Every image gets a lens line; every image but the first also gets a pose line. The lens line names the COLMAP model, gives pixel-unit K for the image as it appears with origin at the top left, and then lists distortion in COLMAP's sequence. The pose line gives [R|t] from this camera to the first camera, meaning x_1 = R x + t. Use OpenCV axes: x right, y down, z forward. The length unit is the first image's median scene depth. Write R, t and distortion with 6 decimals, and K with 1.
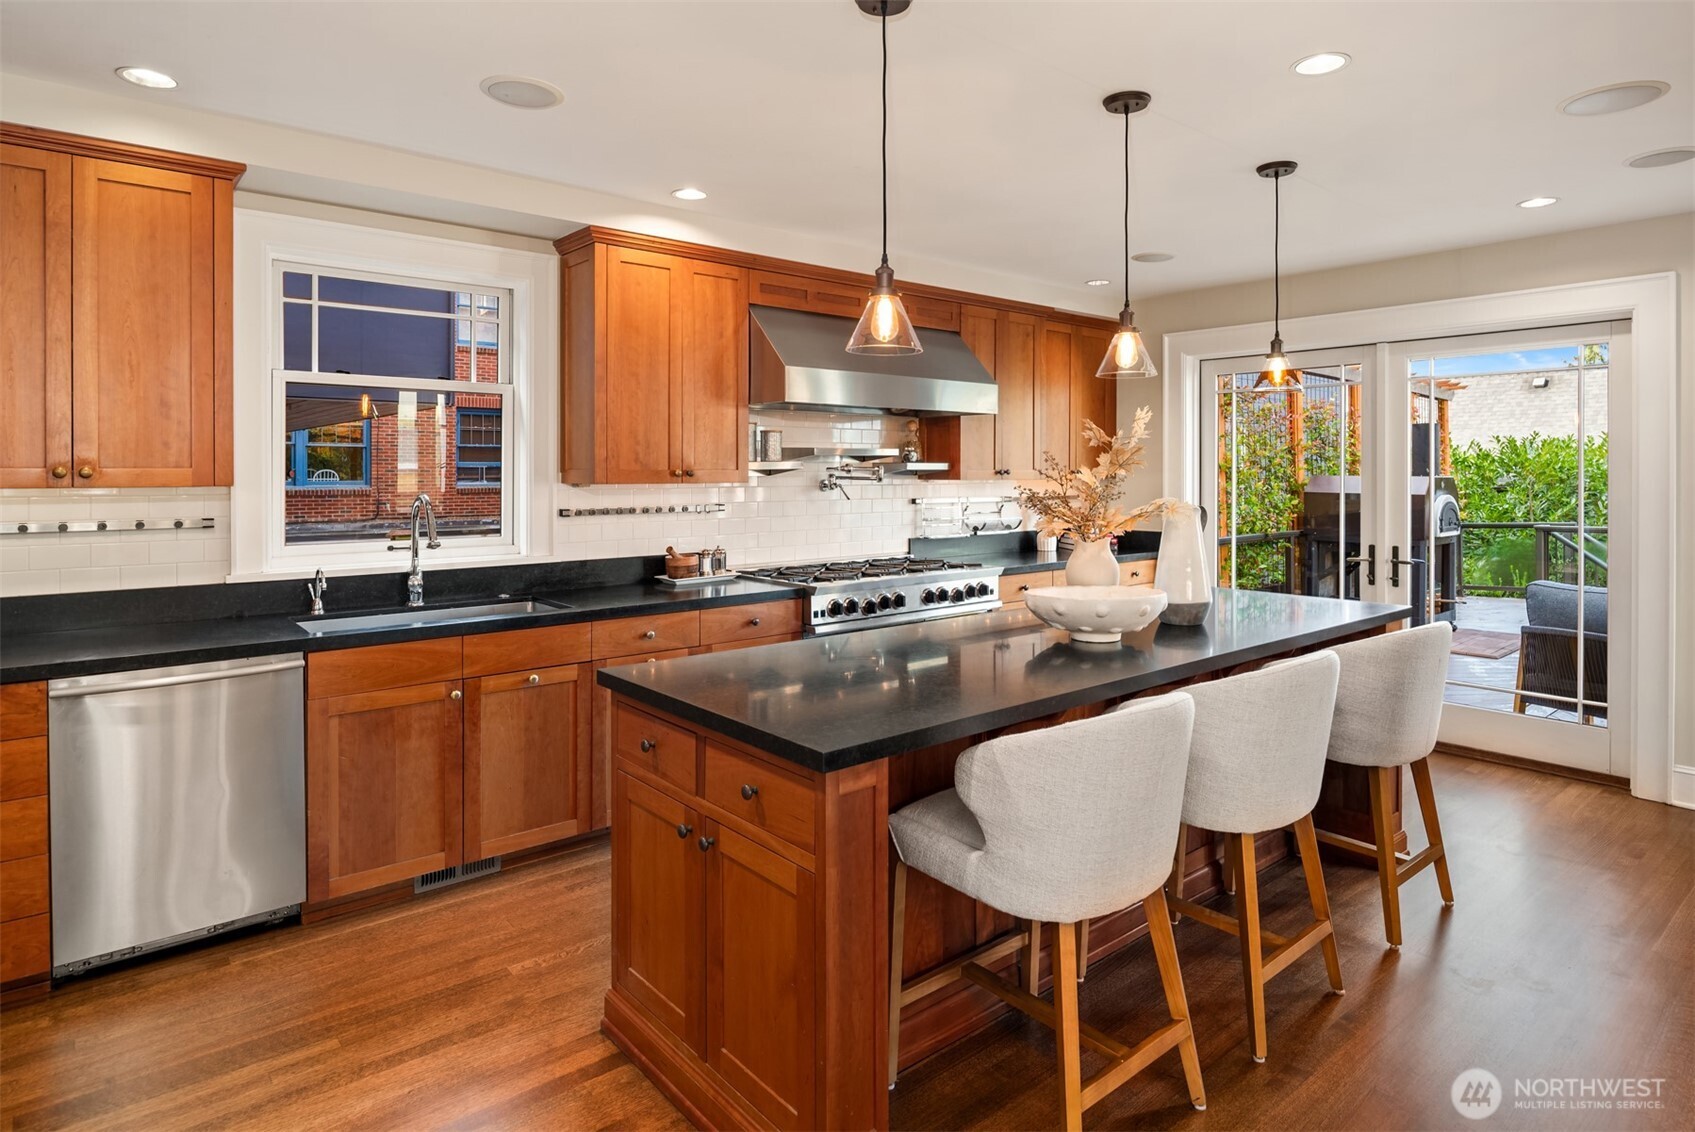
lens RADIAL K [[942.0, 0, 865.2], [0, 942.0, 470.5], [0, 0, 1]] dist [-0.003175, -0.009893]
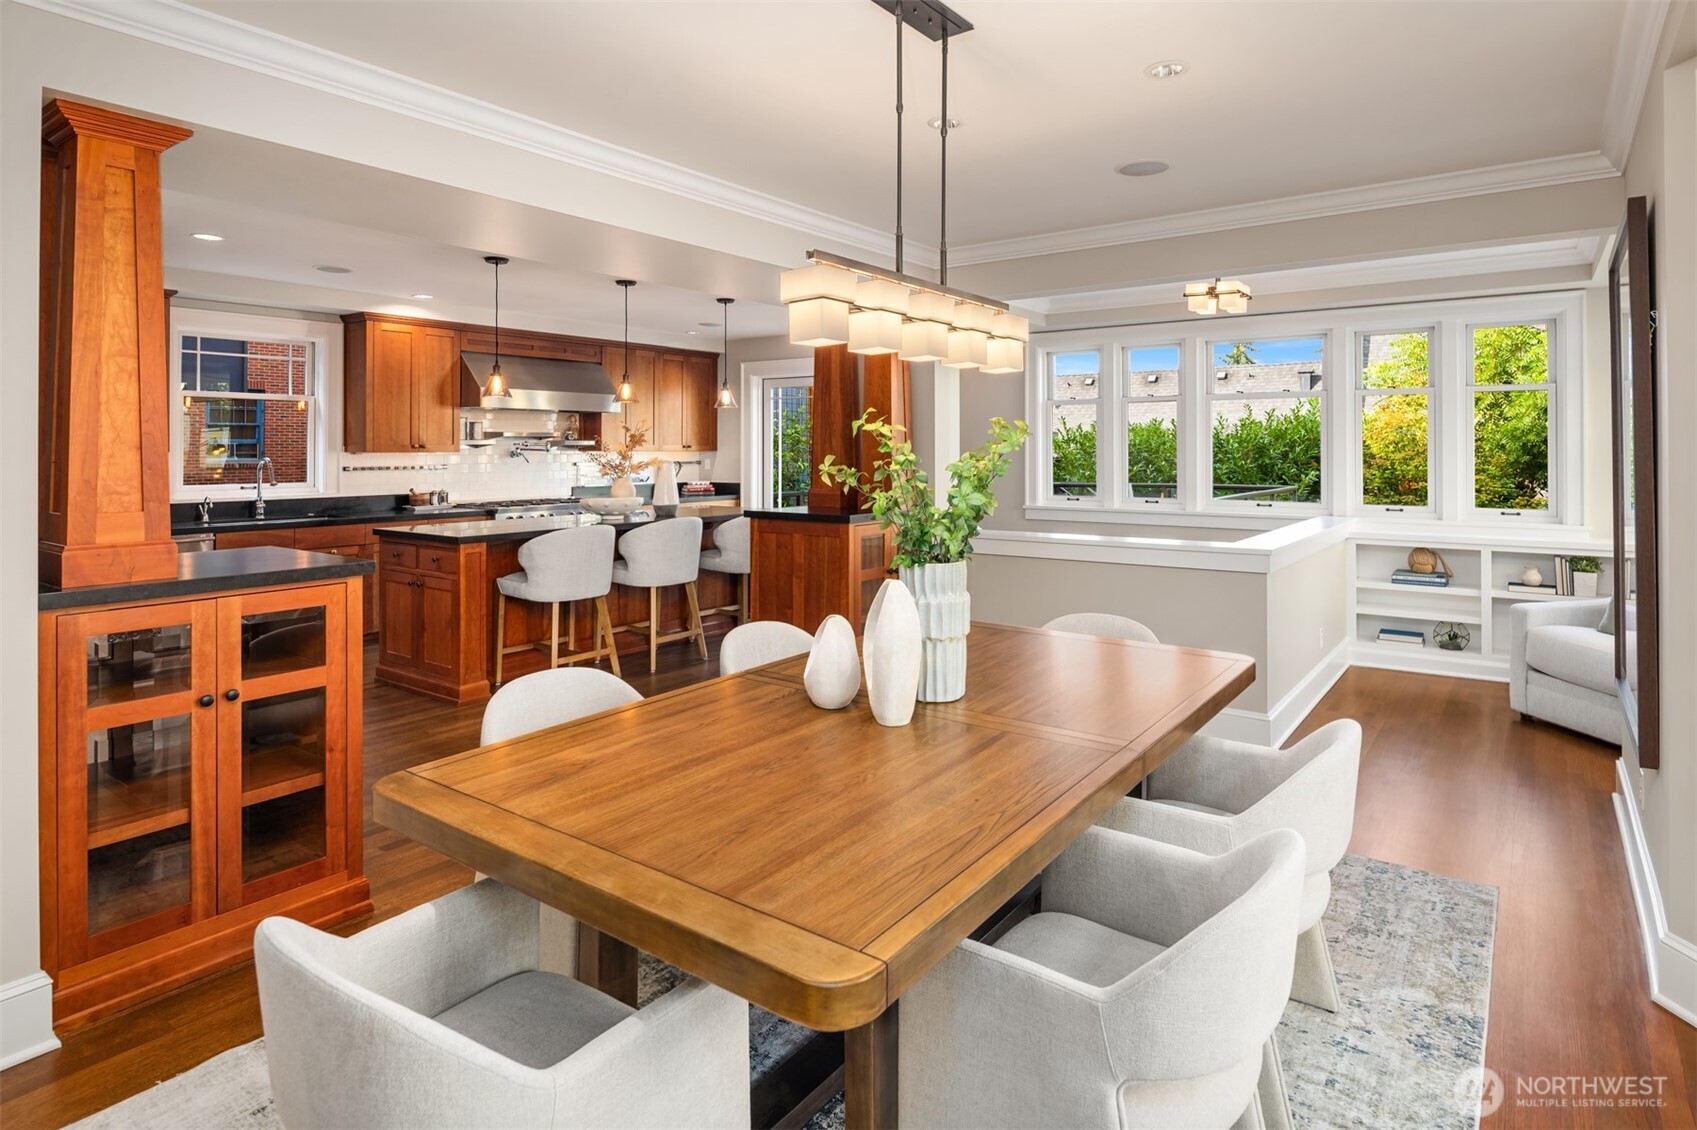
lens RADIAL K [[943.1, 0, 877.4], [0, 943.1, 445.1], [0, 0, 1]] dist [-0.003175, -0.009893]
pose [[0.971472, 0.001385, 0.237151, 0.227134], [-0.000752, 0.999996, -0.002760, 0.004361], [-0.237154, 0.002502, 0.971469, -0.941727]]
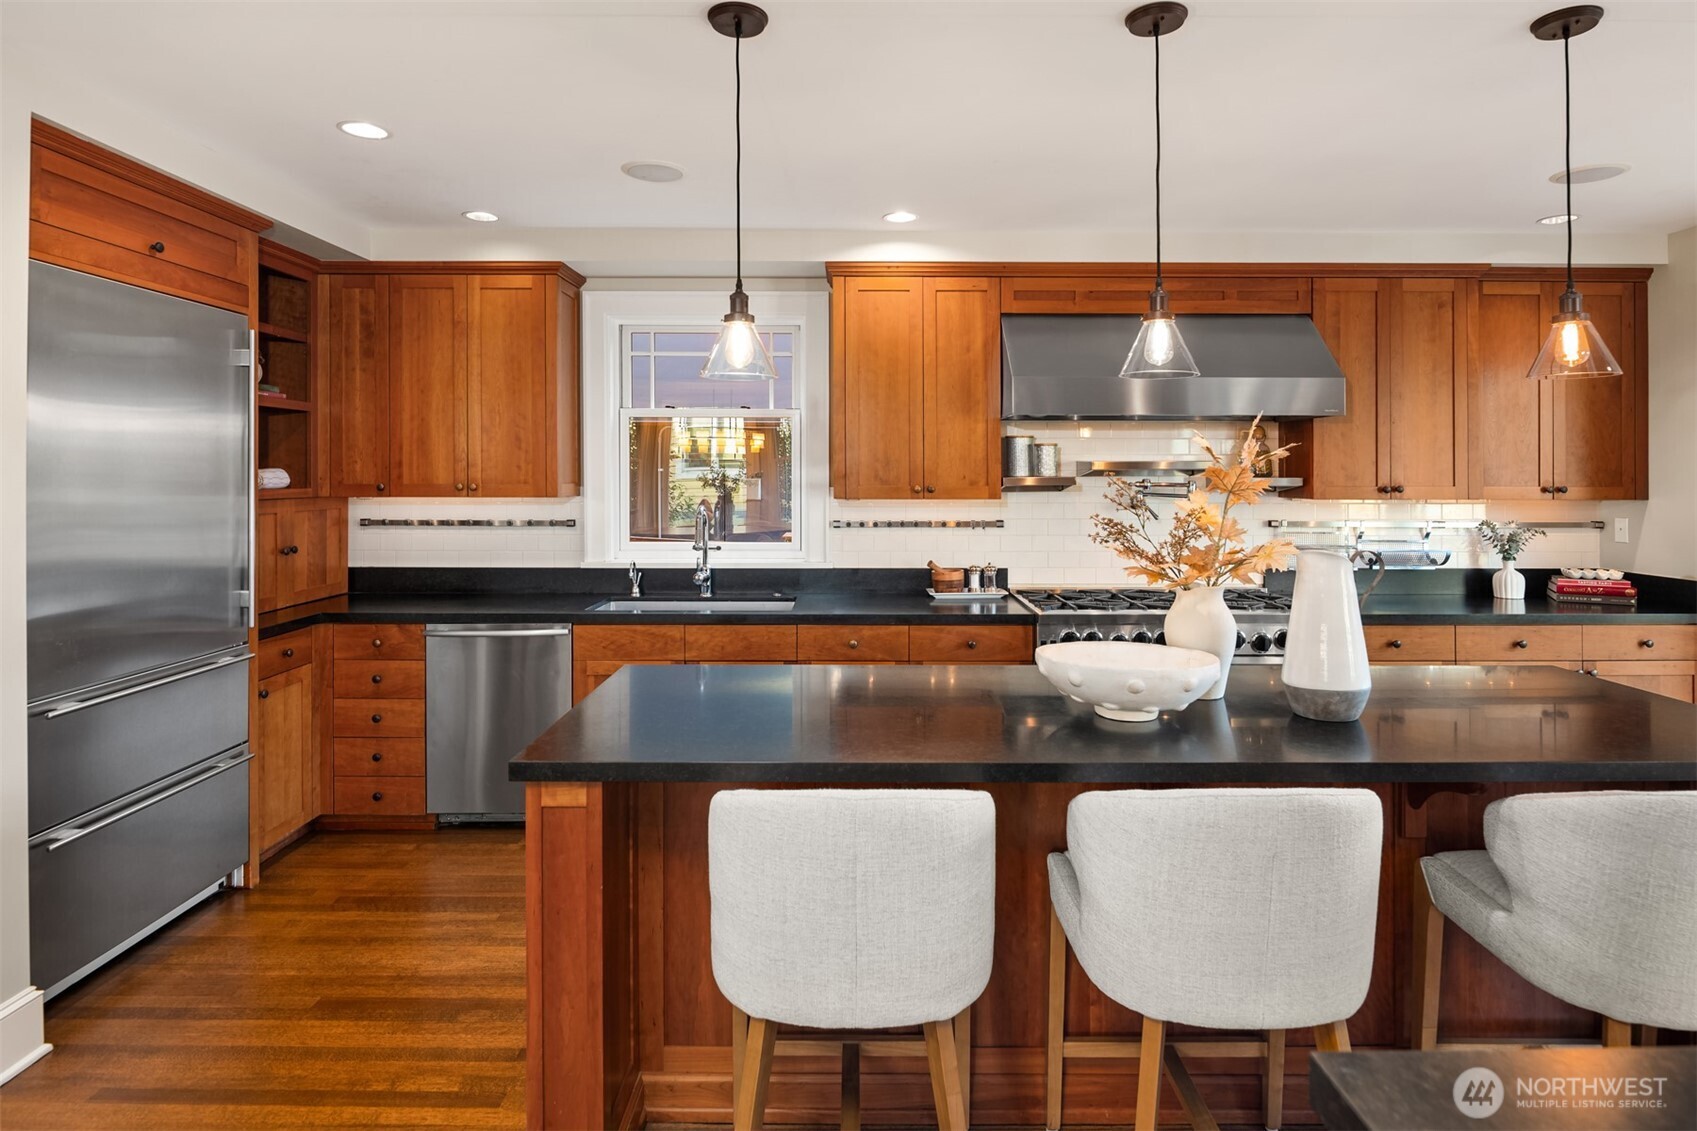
lens RADIAL K [[943.1, 0, 877.6], [0, 943.1, 464.0], [0, 0, 1]] dist [-0.003175, -0.009893]
pose [[0.758433, -0.004066, -0.651739, 0.430084], [-0.001389, 0.999968, -0.007854, -0.016134], [0.651750, 0.006862, 0.758403, 0.194634]]
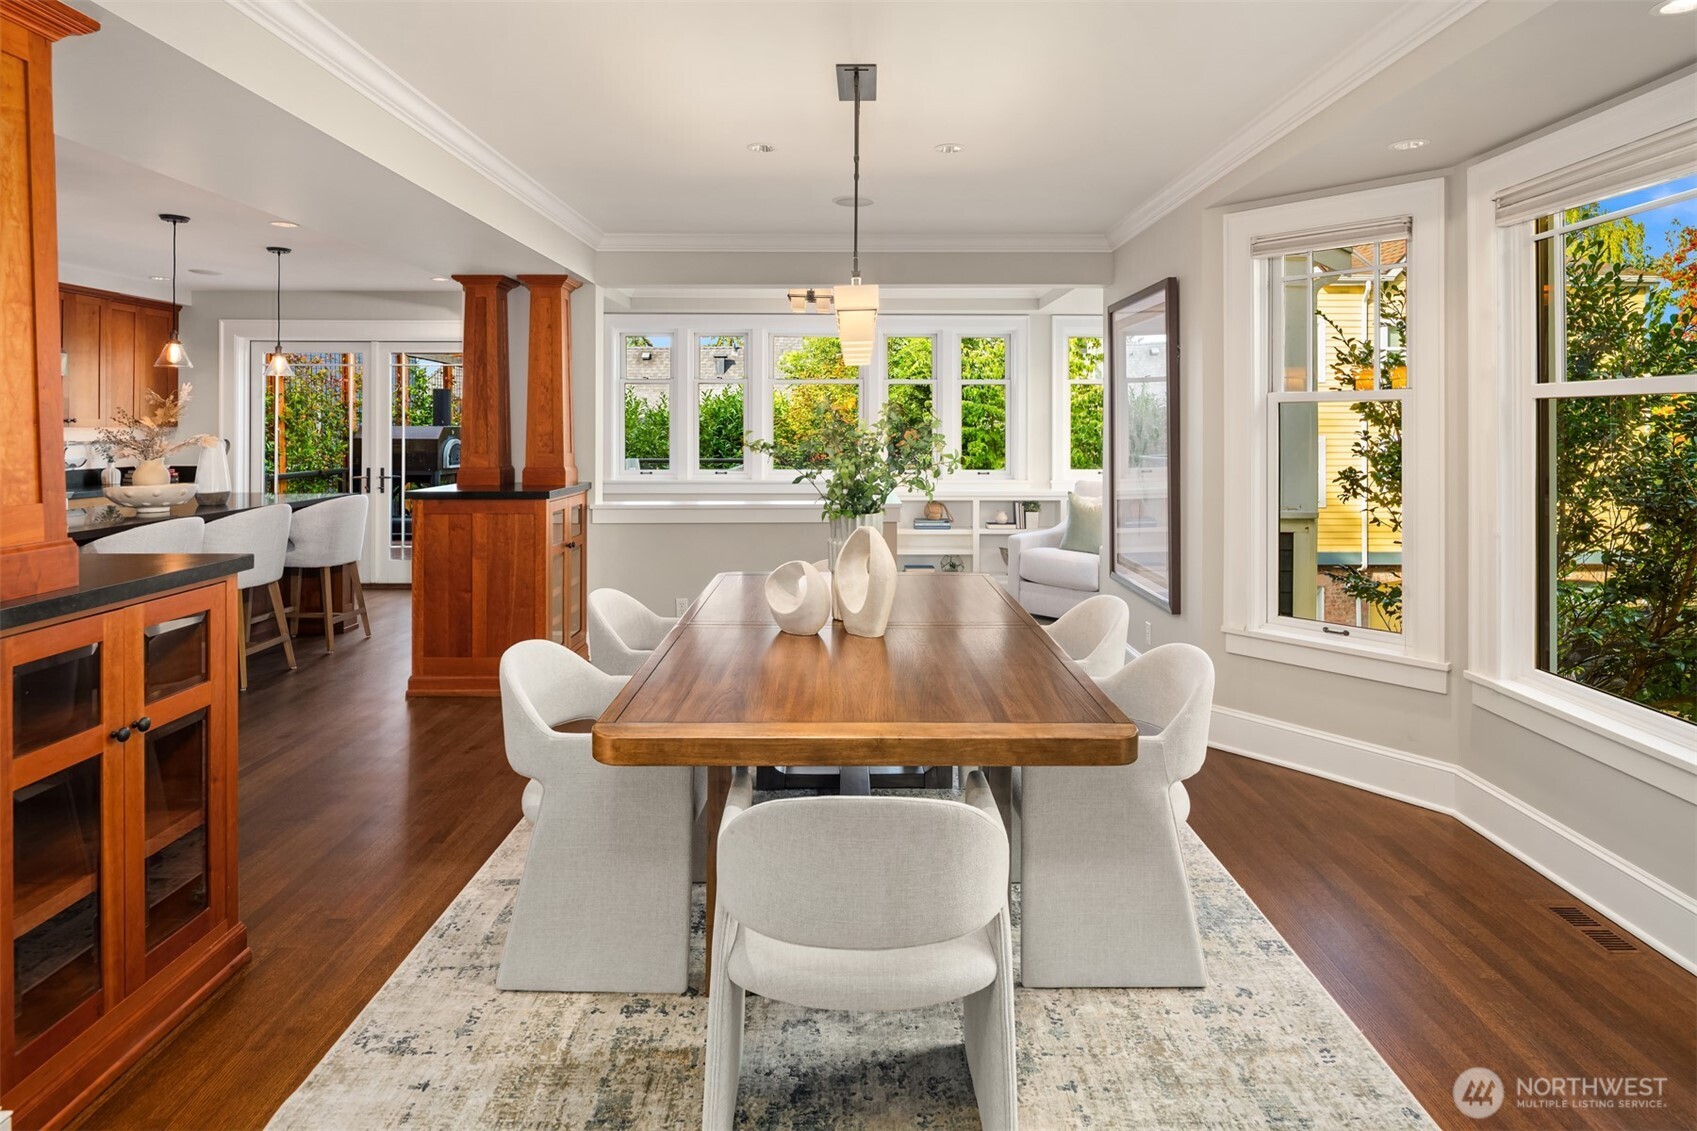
lens RADIAL K [[943.1, 0, 897.7], [0, 943.1, 424.7], [0, 0, 1]] dist [-0.003175, -0.009893]
pose [[0.621022, 0.003924, 0.783783, -0.195033], [-0.004586, 0.999989, -0.001372, 0.005166], [-0.783780, -0.002742, 0.621033, -0.867522]]
